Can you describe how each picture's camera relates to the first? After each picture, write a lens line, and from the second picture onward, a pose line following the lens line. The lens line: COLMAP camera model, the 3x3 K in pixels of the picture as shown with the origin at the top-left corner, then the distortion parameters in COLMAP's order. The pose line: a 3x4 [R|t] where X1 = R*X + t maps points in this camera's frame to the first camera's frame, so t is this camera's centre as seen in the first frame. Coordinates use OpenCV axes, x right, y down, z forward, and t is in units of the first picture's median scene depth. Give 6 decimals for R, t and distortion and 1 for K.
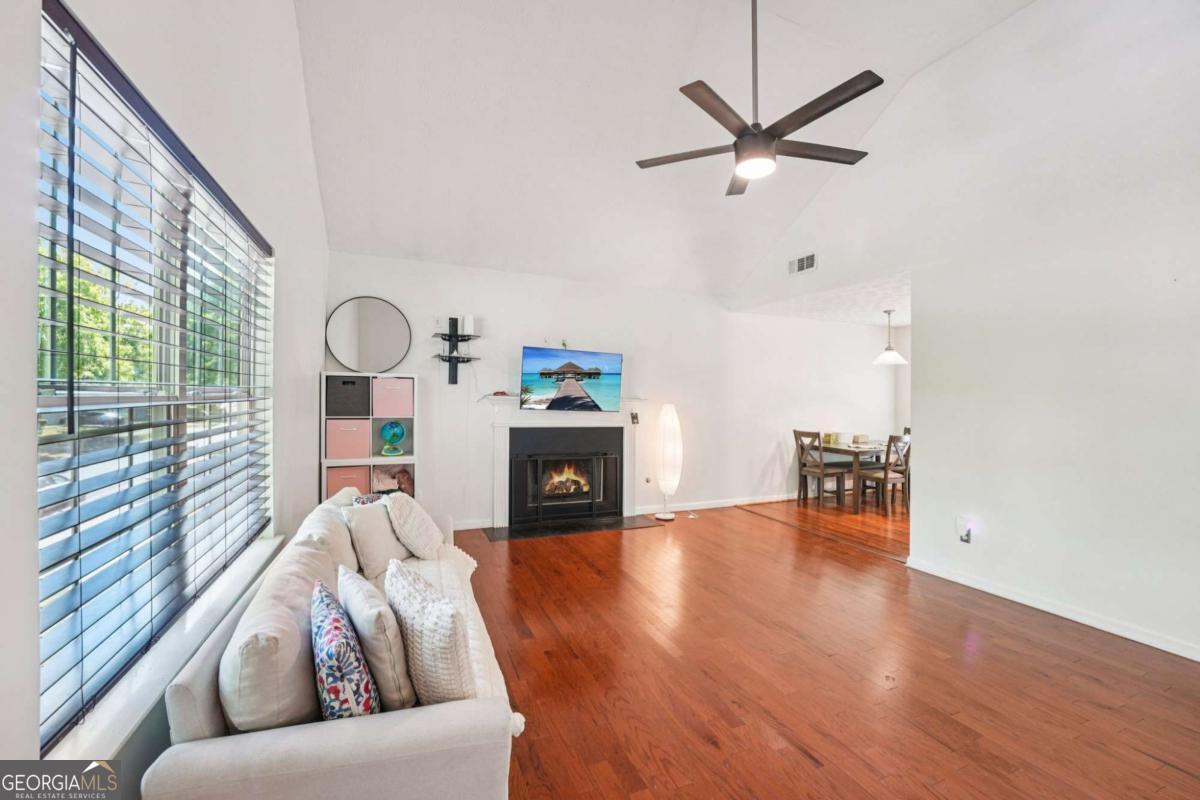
lens RADIAL K [[483.8, 0, 595.6], [0, 483.8, 403.0], [0, 0, 1]] dist [-0.009312, -0.000098]
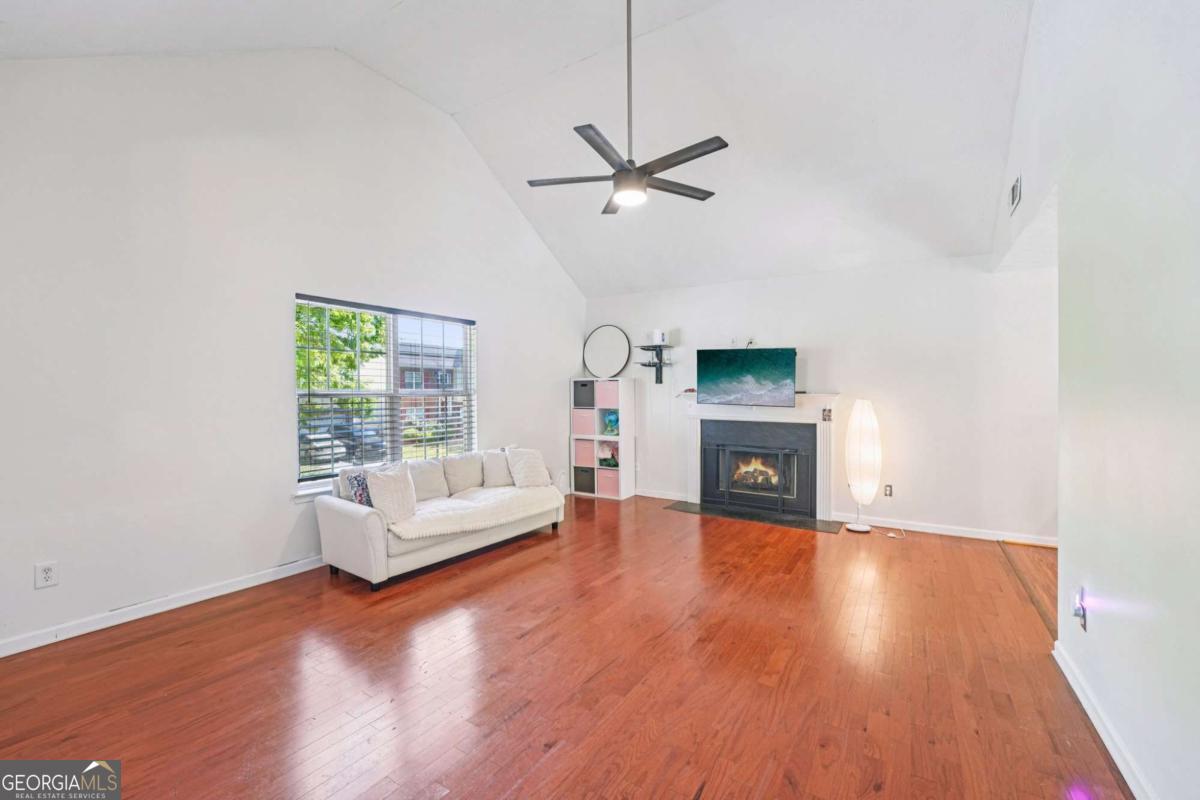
lens RADIAL K [[483.8, 0, 597.4], [0, 483.8, 398.6], [0, 0, 1]] dist [-0.009312, -0.000098]
pose [[0.574713, -0.000767, -0.818355, 0.610251], [-0.002433, 0.999994, -0.002646, 0.004082], [0.818352, 0.003512, 0.574707, 0.111903]]
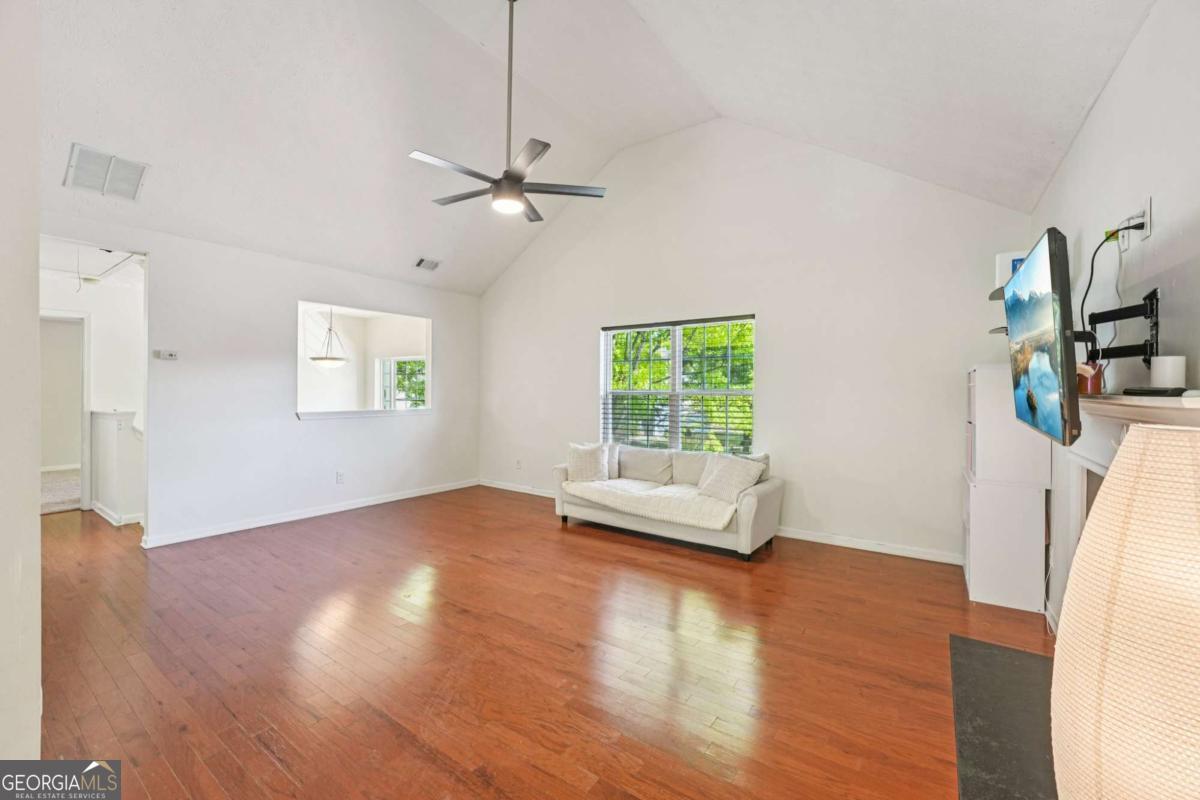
lens RADIAL K [[483.8, 0, 598.8], [0, 483.8, 398.4], [0, 0, 1]] dist [-0.009312, -0.000098]
pose [[-0.839412, -0.012541, -0.543351, 0.389809], [-0.012776, 0.999913, -0.003342, 0.010878], [0.543345, 0.004137, -0.839499, 1.084311]]
